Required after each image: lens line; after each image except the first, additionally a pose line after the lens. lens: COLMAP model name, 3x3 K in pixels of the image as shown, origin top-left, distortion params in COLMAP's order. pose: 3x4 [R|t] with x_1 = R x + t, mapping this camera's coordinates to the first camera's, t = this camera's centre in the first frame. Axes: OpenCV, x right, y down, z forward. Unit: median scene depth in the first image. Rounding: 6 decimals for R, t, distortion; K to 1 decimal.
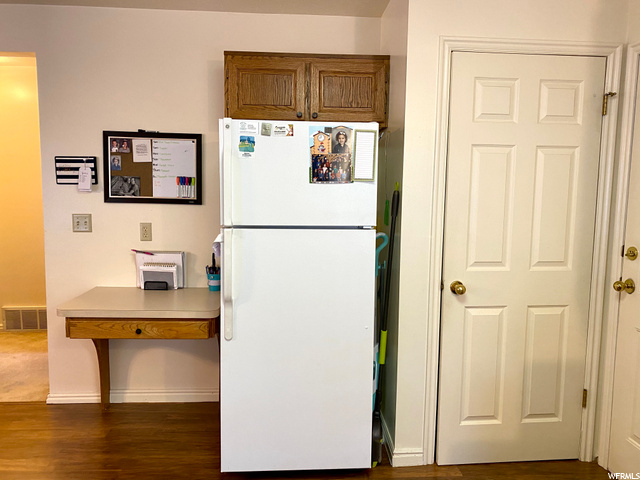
lens RADIAL K [[494.5, 0, 320.0], [0, 494.5, 240.0], [0, 0, 1]] dist [0.026130, -0.000581]
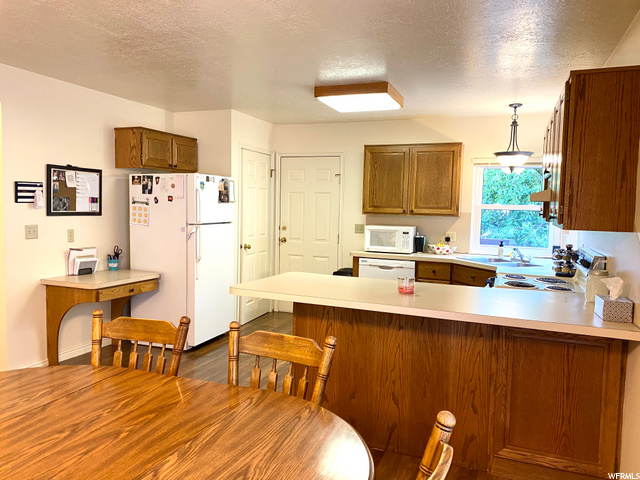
lens RADIAL K [[494.5, 0, 320.0], [0, 494.5, 240.0], [0, 0, 1]] dist [0.026130, -0.000581]
pose [[0.412833, -0.072437, 0.907922, -1.387235], [0.086589, 0.995439, 0.040047, 0.000409], [-0.906681, 0.062084, 0.417222, -0.248980]]
